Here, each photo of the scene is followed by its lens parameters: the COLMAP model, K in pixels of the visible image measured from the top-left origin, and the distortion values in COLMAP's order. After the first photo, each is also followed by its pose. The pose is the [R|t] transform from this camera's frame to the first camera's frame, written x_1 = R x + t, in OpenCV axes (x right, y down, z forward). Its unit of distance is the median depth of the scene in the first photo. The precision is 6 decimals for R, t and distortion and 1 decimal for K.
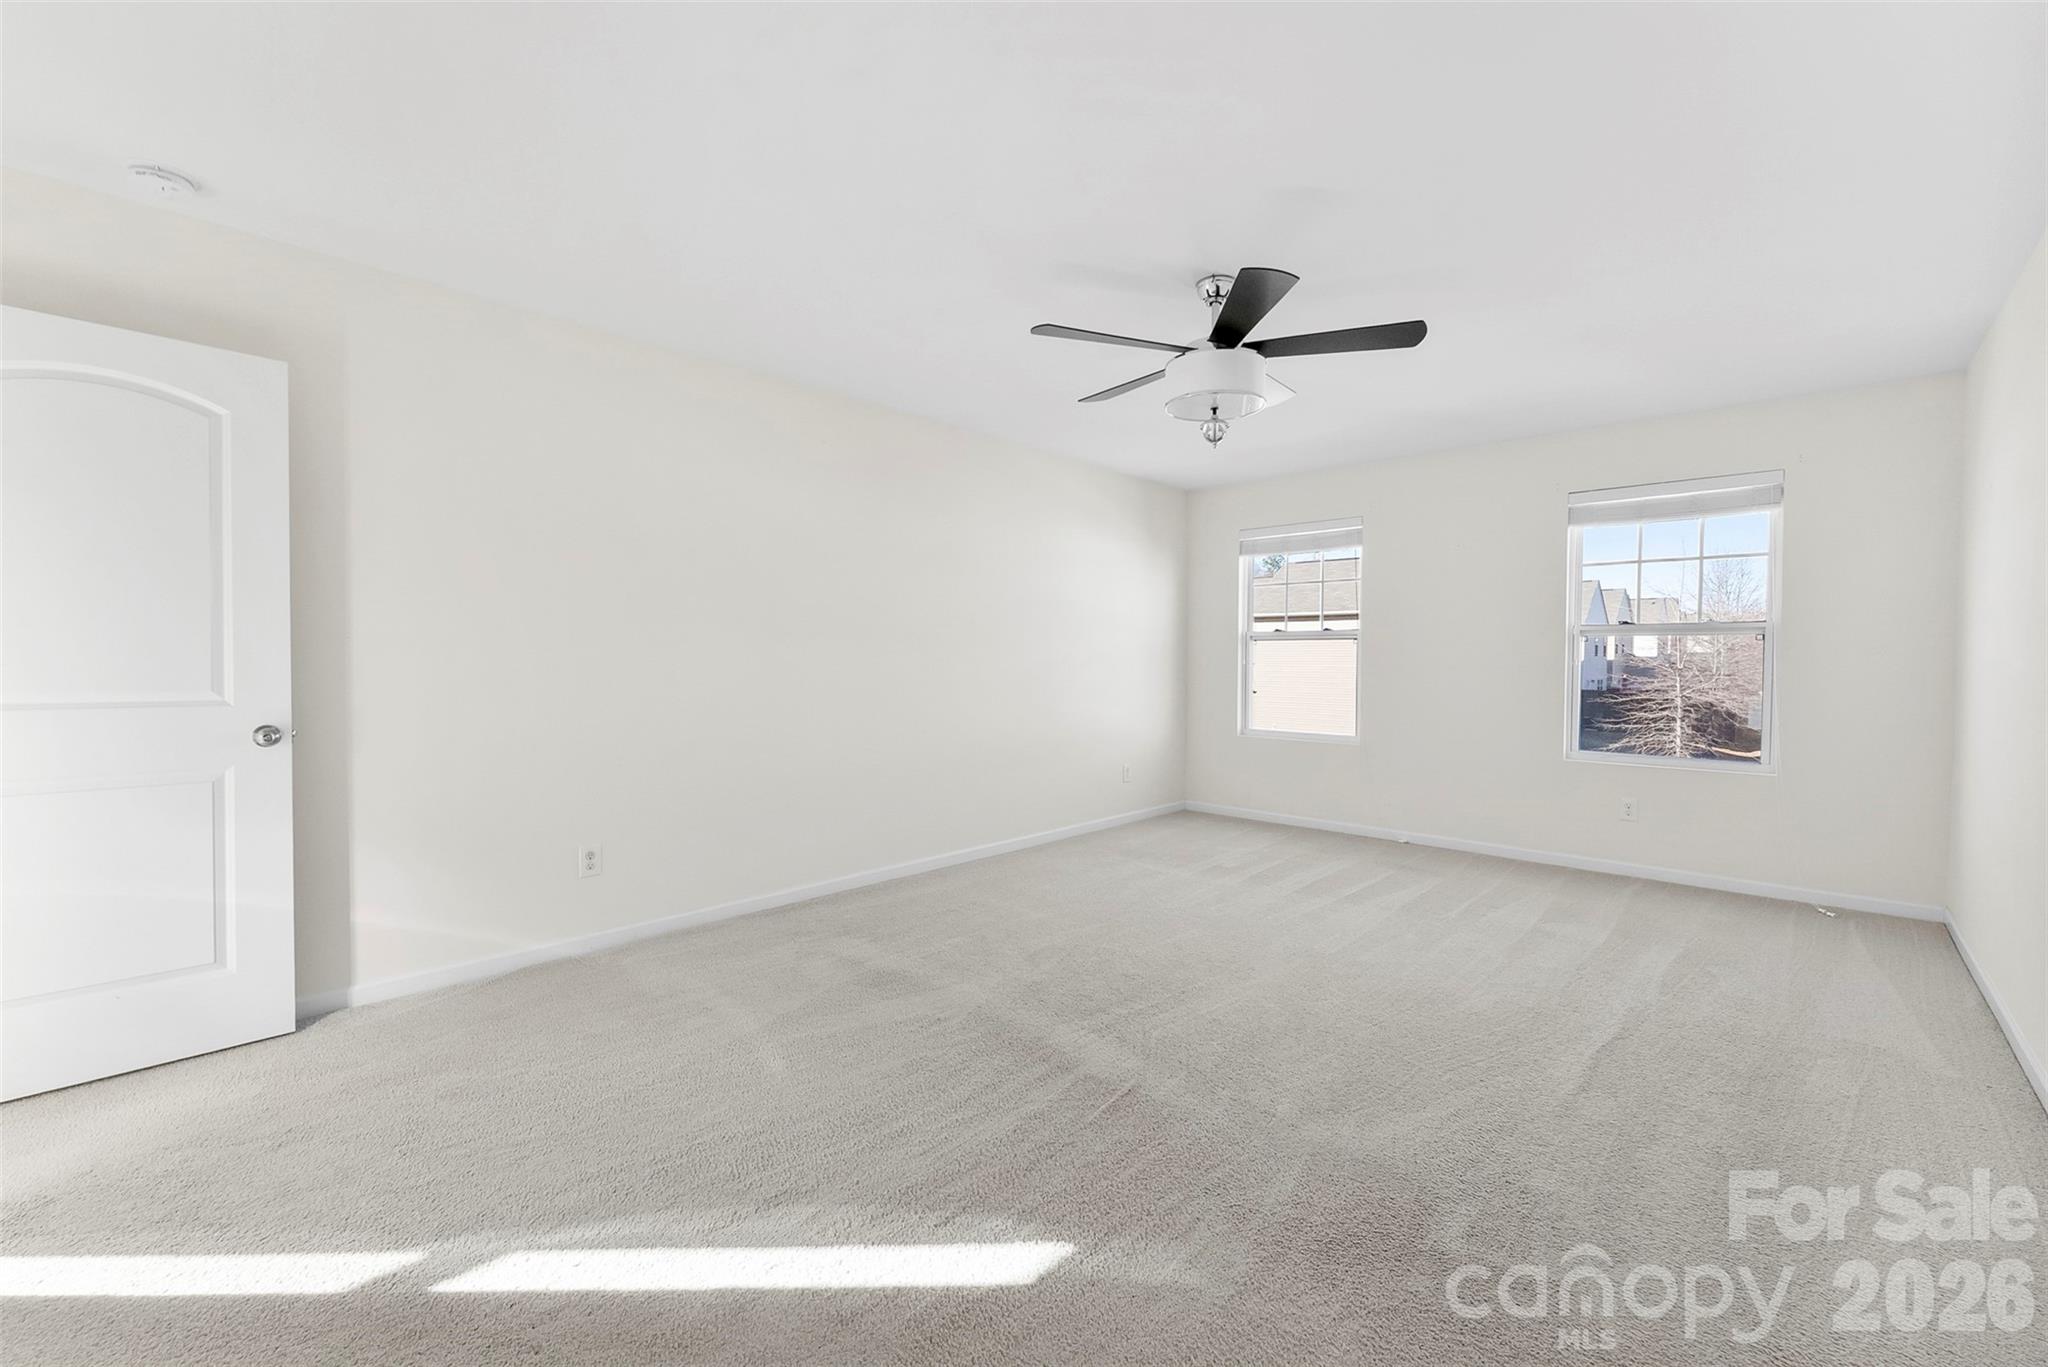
lens RADIAL K [[831.4, 0, 1017.9], [0, 831.4, 677.6], [0, 0, 1]] dist [0.001006, 0.000022]
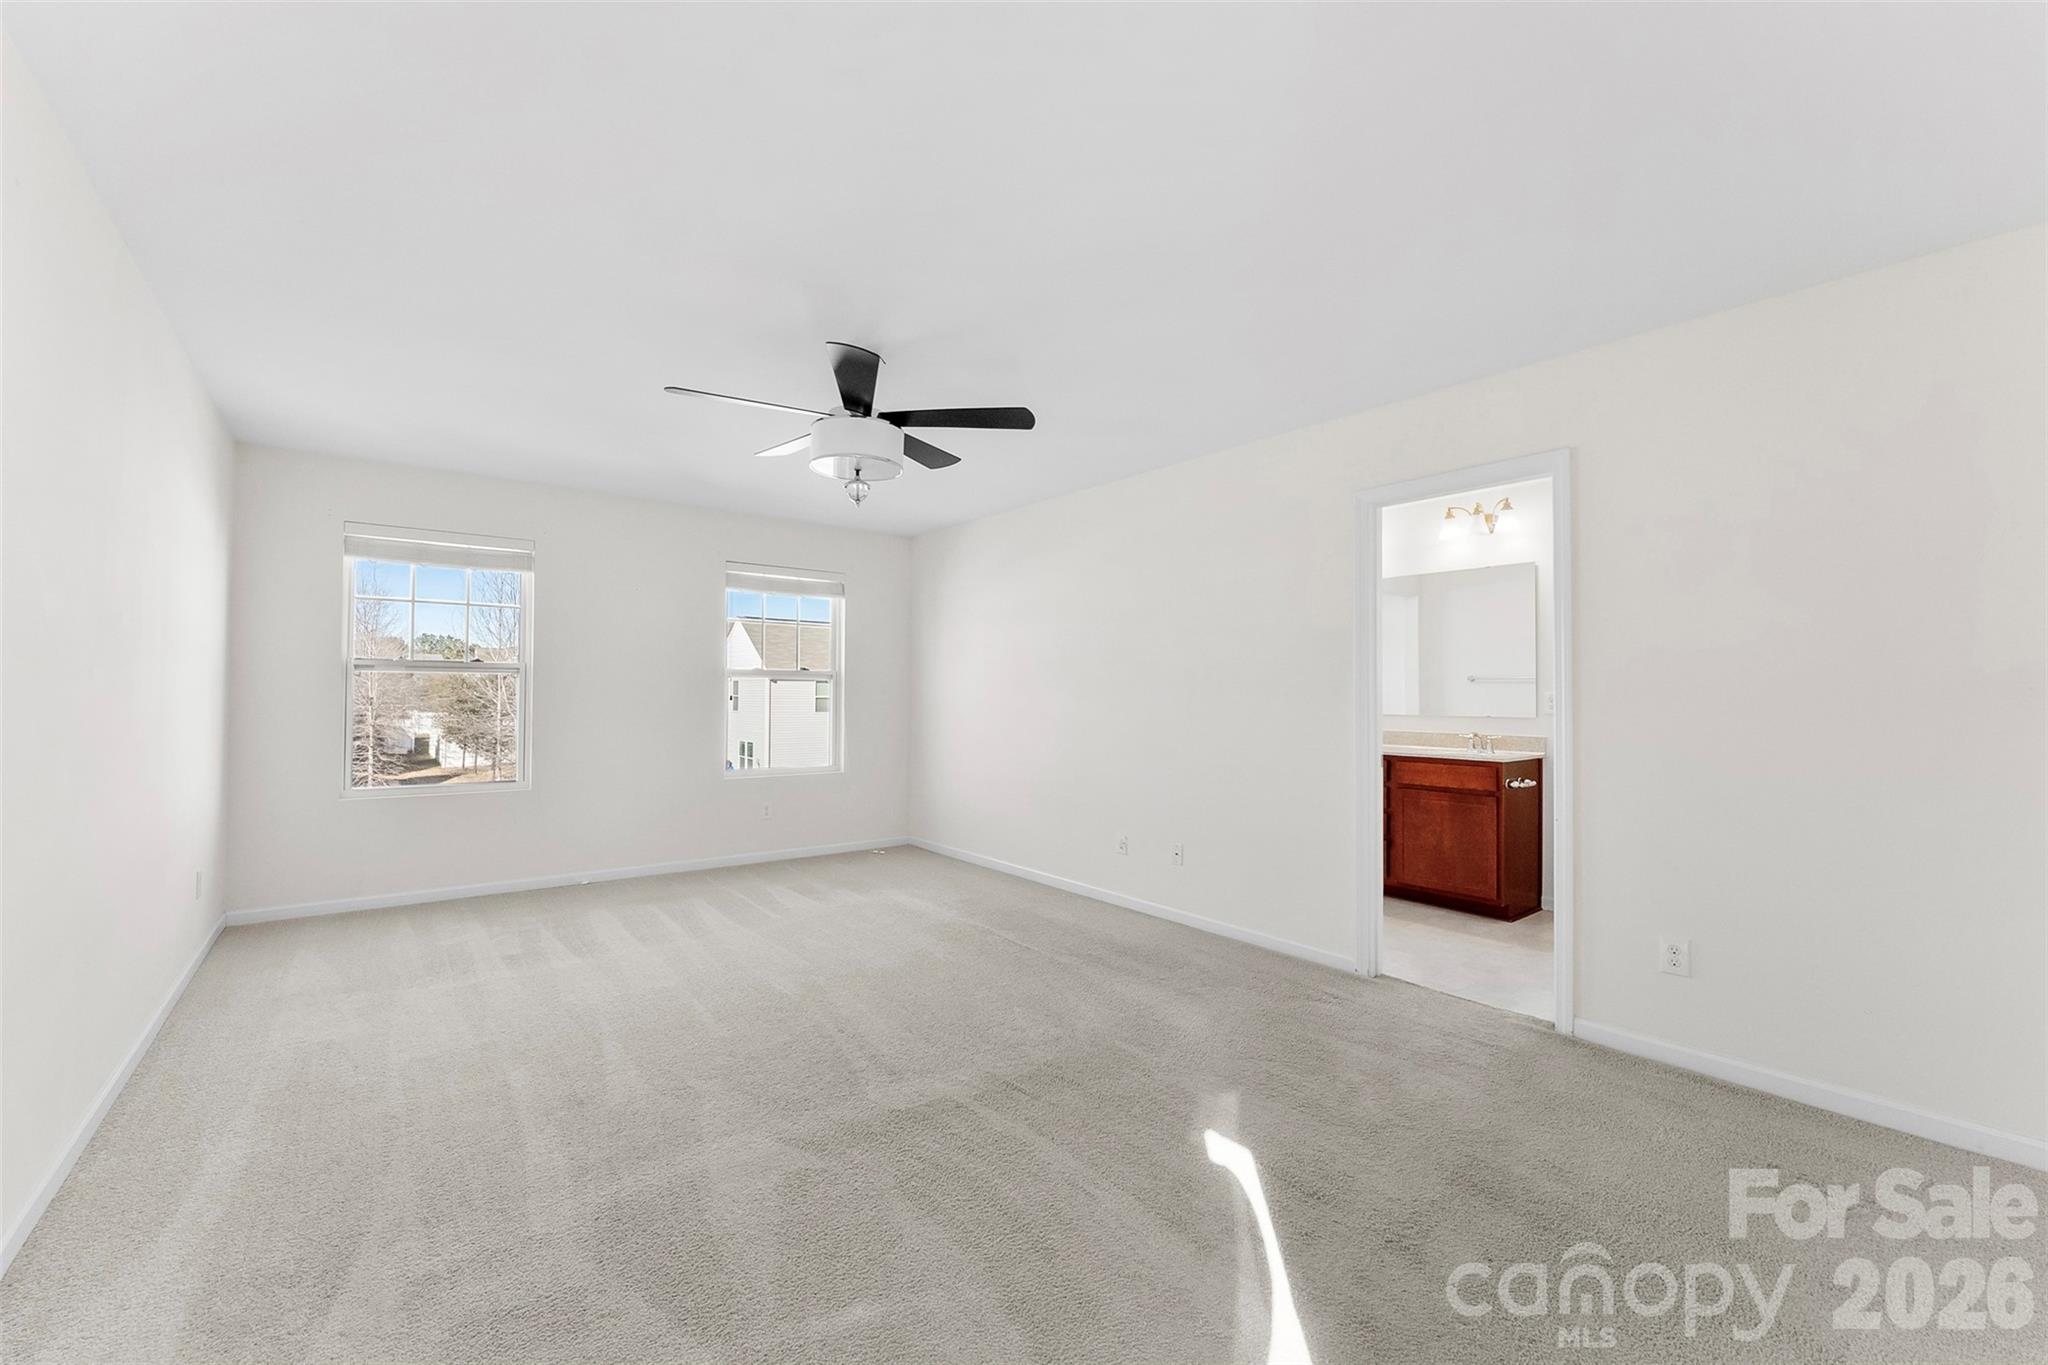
lens RADIAL K [[831.4, 0, 1025.3], [0, 831.4, 684.4], [0, 0, 1]] dist [0.001006, 0.000022]
pose [[0.151766, 0.009495, 0.988371, -0.557699], [0.014112, 0.999831, -0.011772, -0.022333], [-0.988316, 0.015734, 0.151606, 0.441356]]
